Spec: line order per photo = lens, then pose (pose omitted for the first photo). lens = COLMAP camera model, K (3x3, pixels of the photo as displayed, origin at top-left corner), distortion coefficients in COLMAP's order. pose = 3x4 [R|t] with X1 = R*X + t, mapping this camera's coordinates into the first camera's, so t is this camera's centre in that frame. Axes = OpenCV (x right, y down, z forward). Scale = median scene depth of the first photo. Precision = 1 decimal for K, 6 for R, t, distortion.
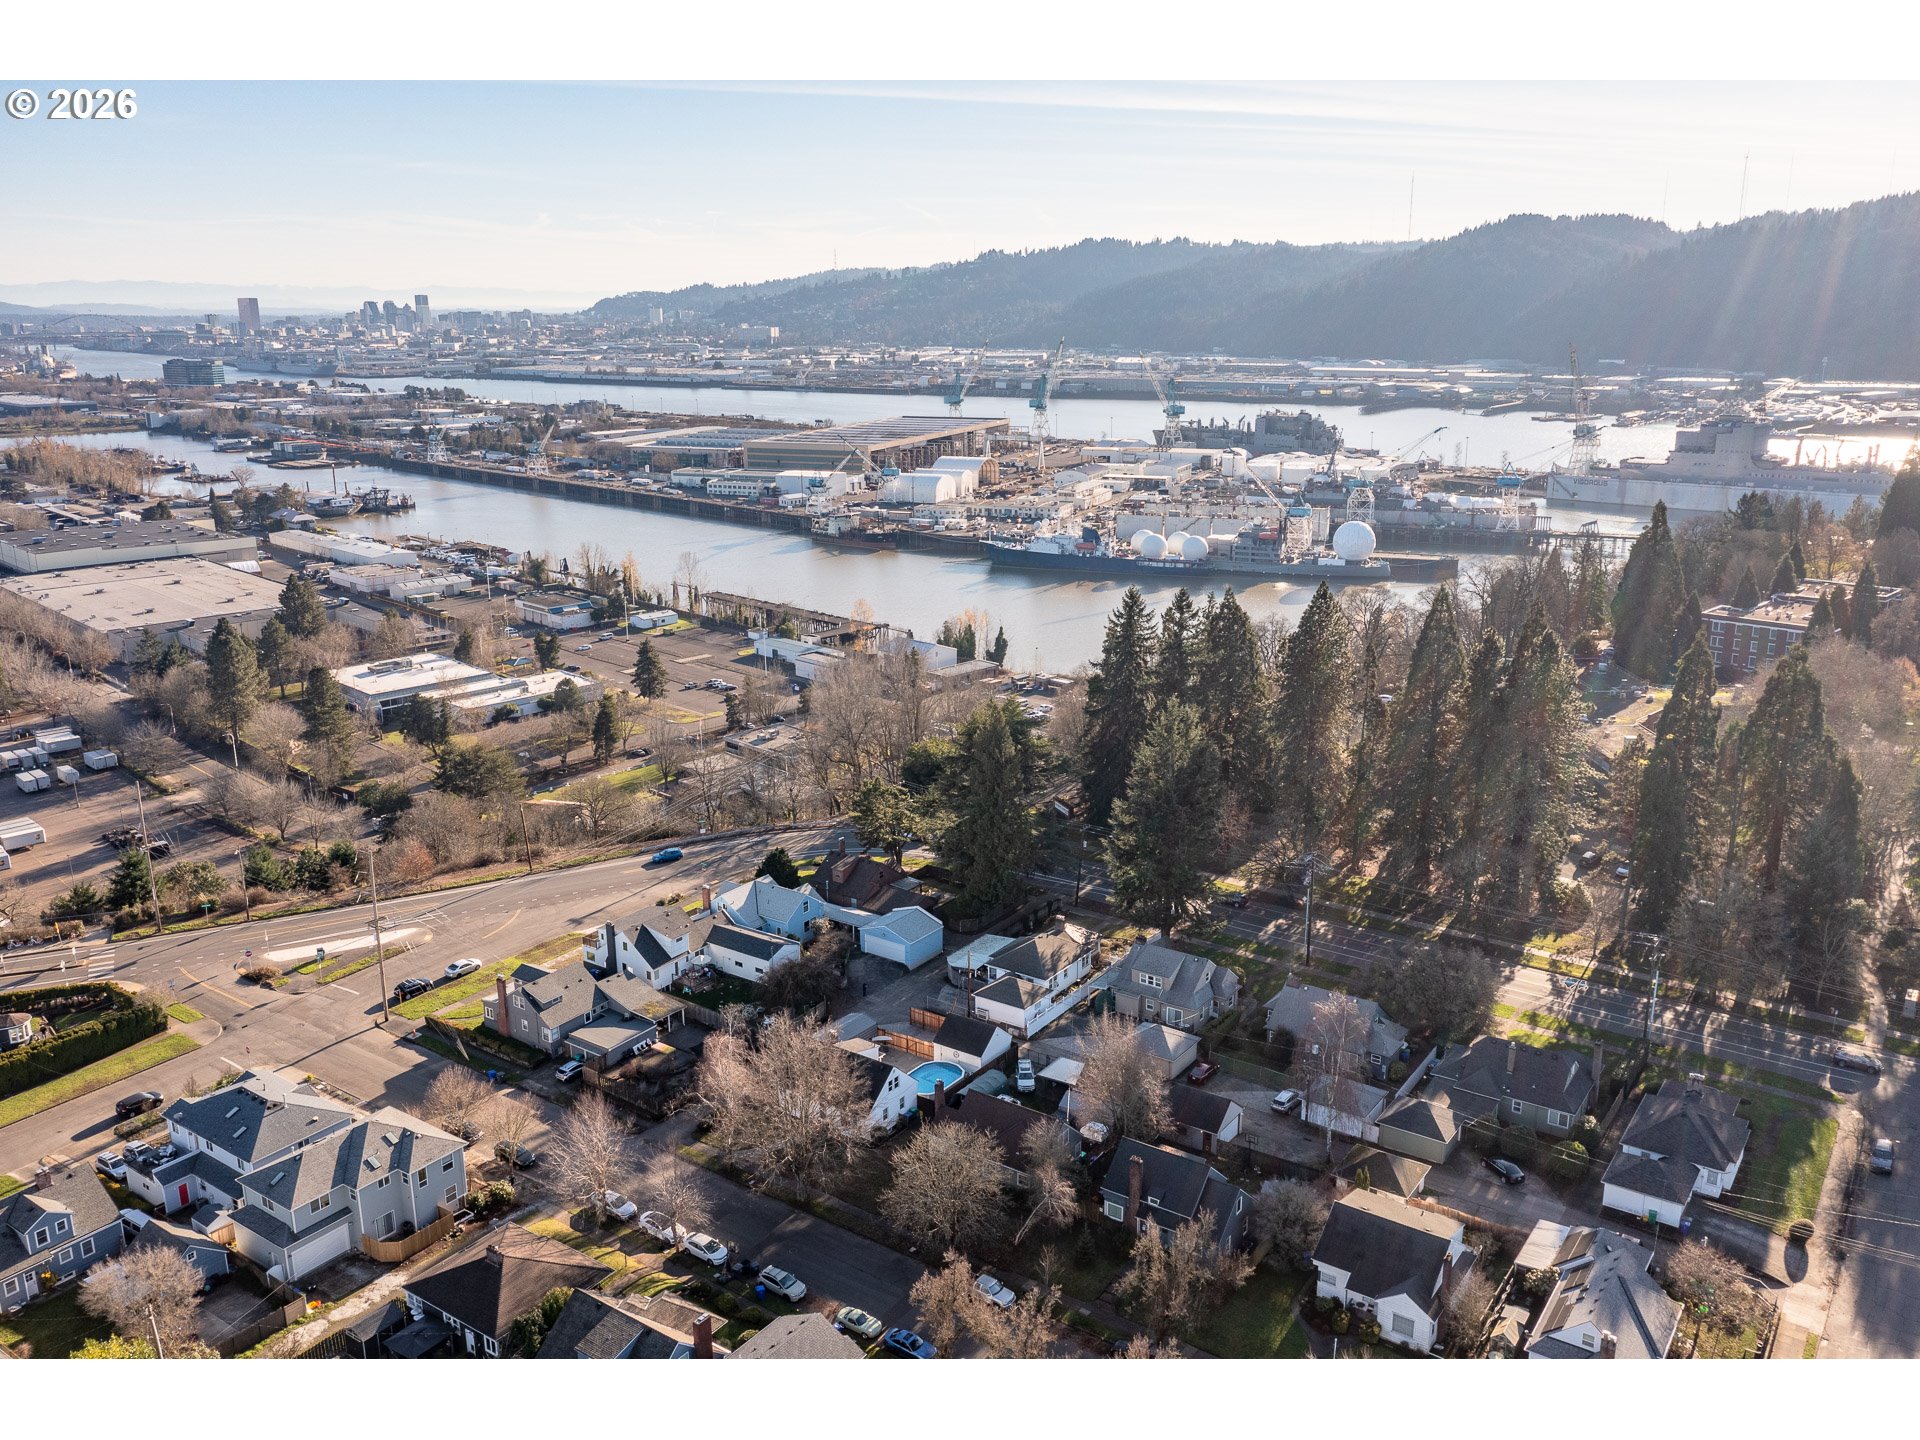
lens RADIAL K [[1571.8, 0, 960.0], [0, 1571.8, 720.0], [0, 0, 1]] dist [-0.005661, 0.000109]
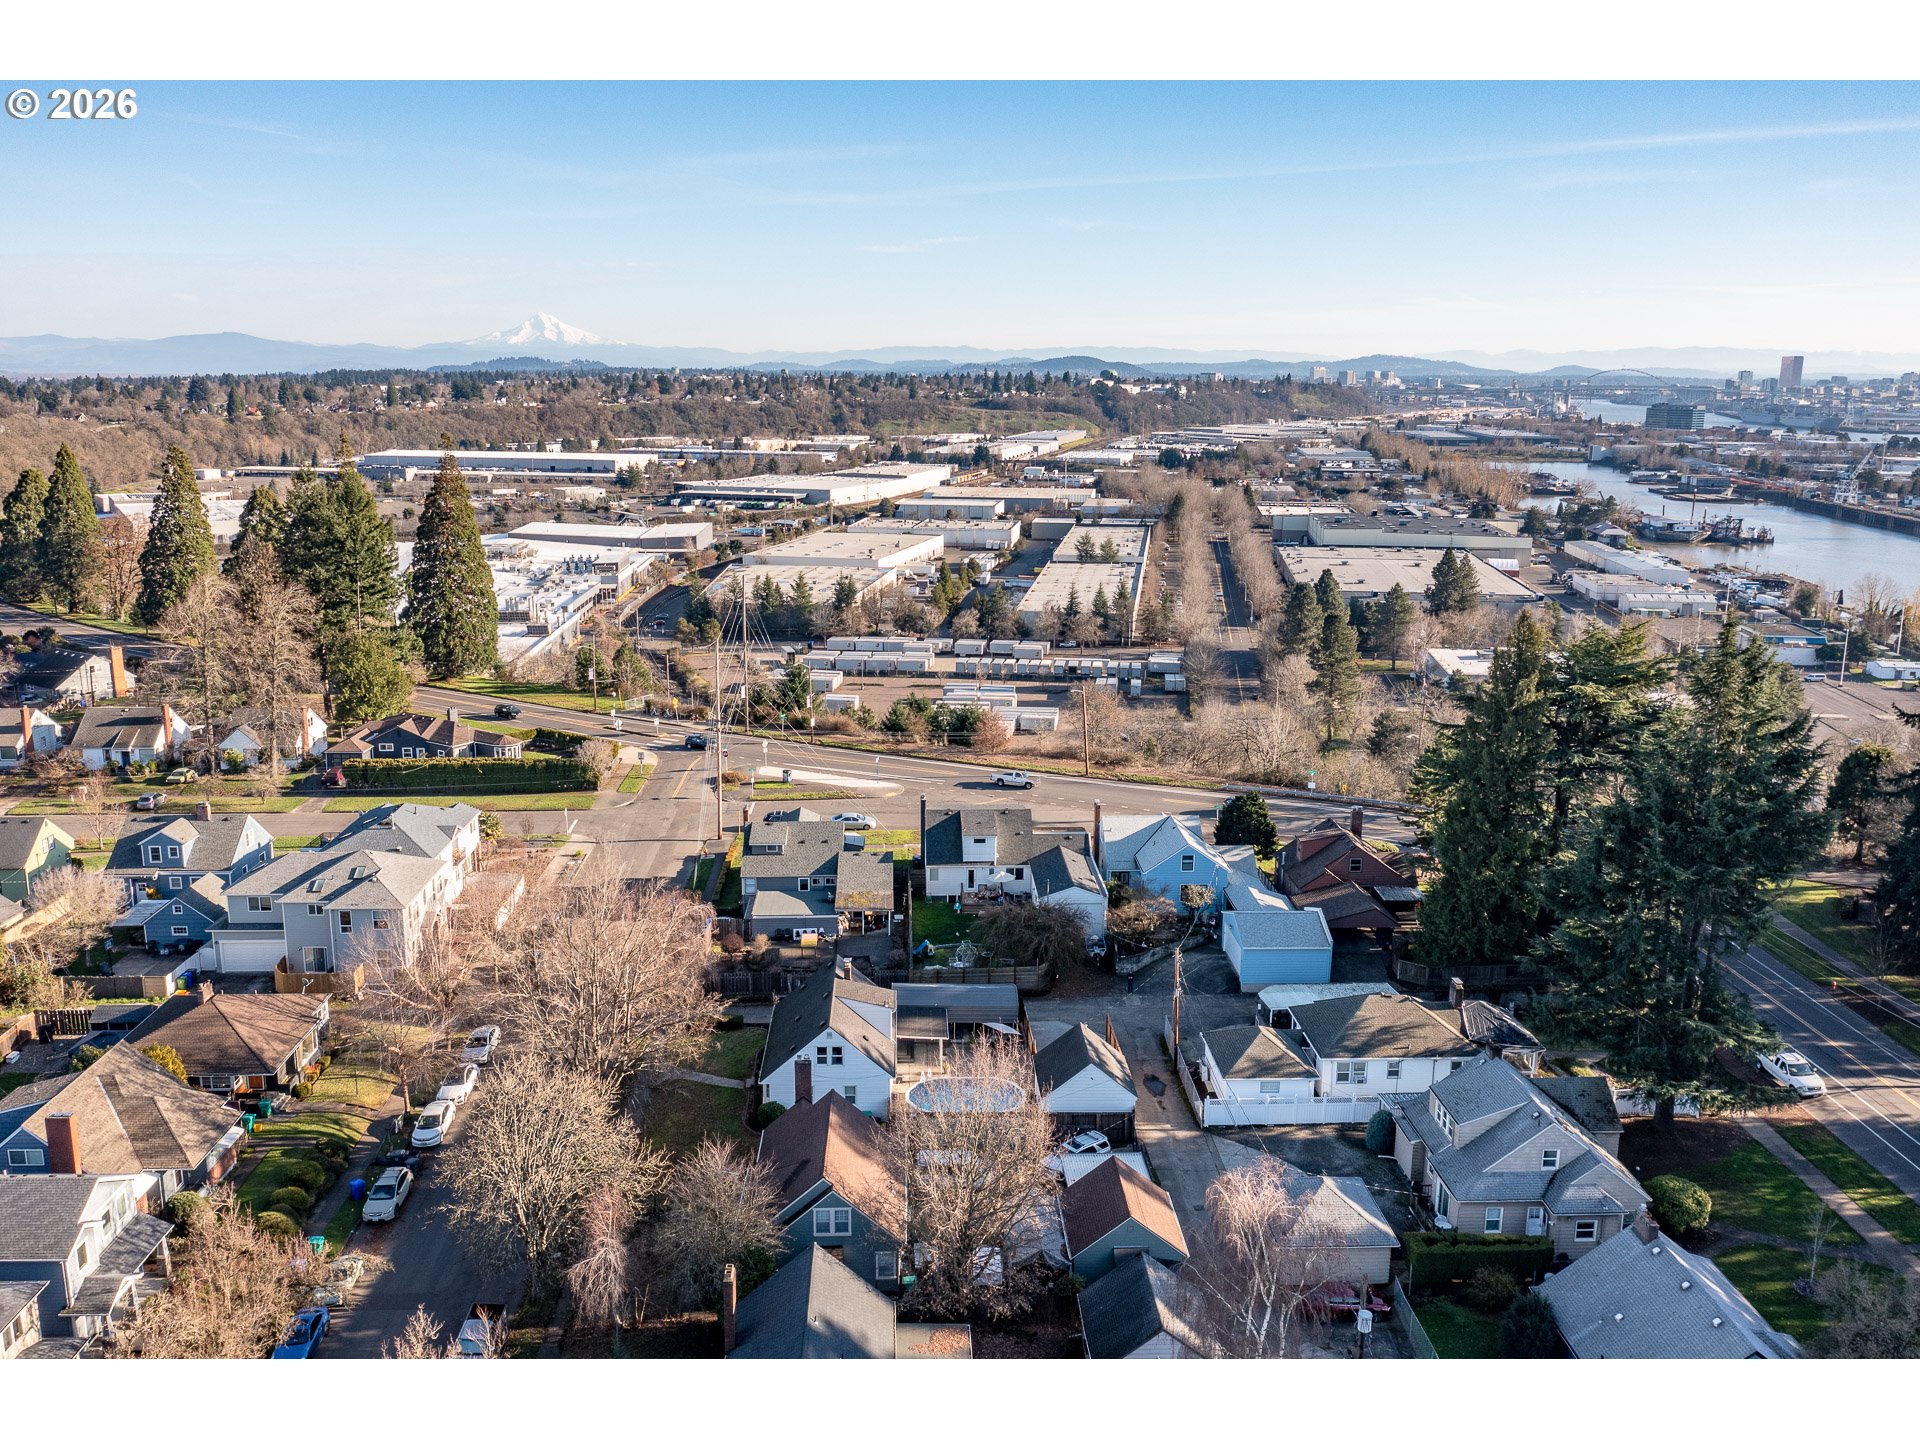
lens RADIAL K [[1571.8, 0, 960.0], [0, 1571.8, 720.0], [0, 0, 1]] dist [-0.005661, 0.000109]
pose [[0.583377, 0.175614, -0.792989, 0.097756], [-0.219599, 0.974085, 0.054167, 0.012051], [0.781951, 0.142540, 0.606823, 0.137488]]
